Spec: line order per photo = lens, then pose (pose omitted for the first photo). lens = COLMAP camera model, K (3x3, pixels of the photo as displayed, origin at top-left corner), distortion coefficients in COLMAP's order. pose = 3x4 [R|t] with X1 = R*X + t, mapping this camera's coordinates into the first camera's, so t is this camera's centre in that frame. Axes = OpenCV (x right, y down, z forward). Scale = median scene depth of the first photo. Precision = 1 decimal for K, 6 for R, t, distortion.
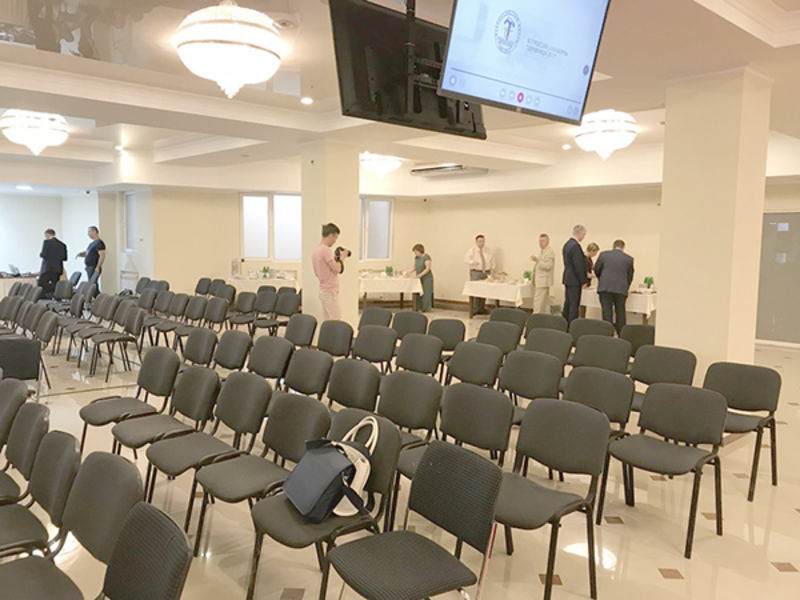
lens RADIAL K [[663.1, 0, 400.0], [0, 663.1, 300.0], [0, 0, 1]] dist [-0.002235, -0.012343]
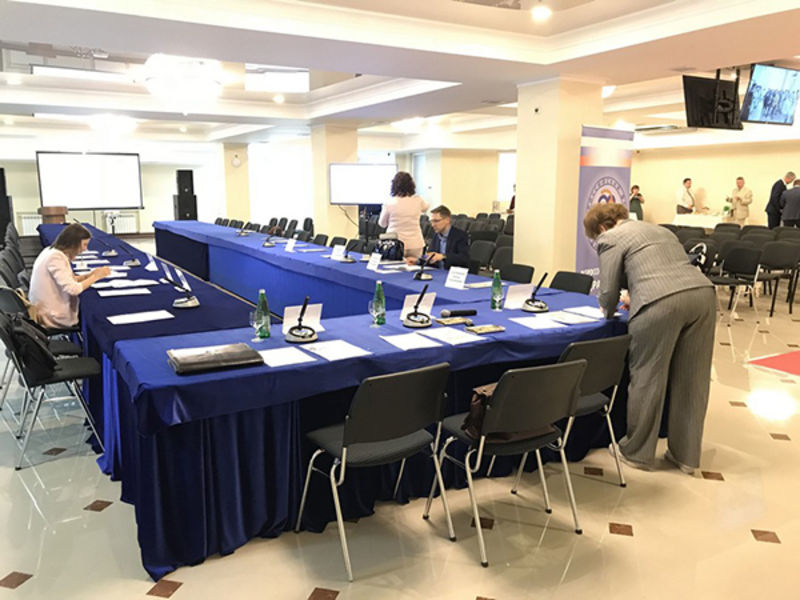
lens RADIAL K [[663.1, 0, 400.0], [0, 663.1, 300.0], [0, 0, 1]] dist [-0.002235, -0.012343]
pose [[0.974550, 0.019741, -0.223297, -0.135733], [-0.003413, 0.997306, 0.073272, 0.046260], [0.224142, -0.070646, 0.971993, -0.406317]]
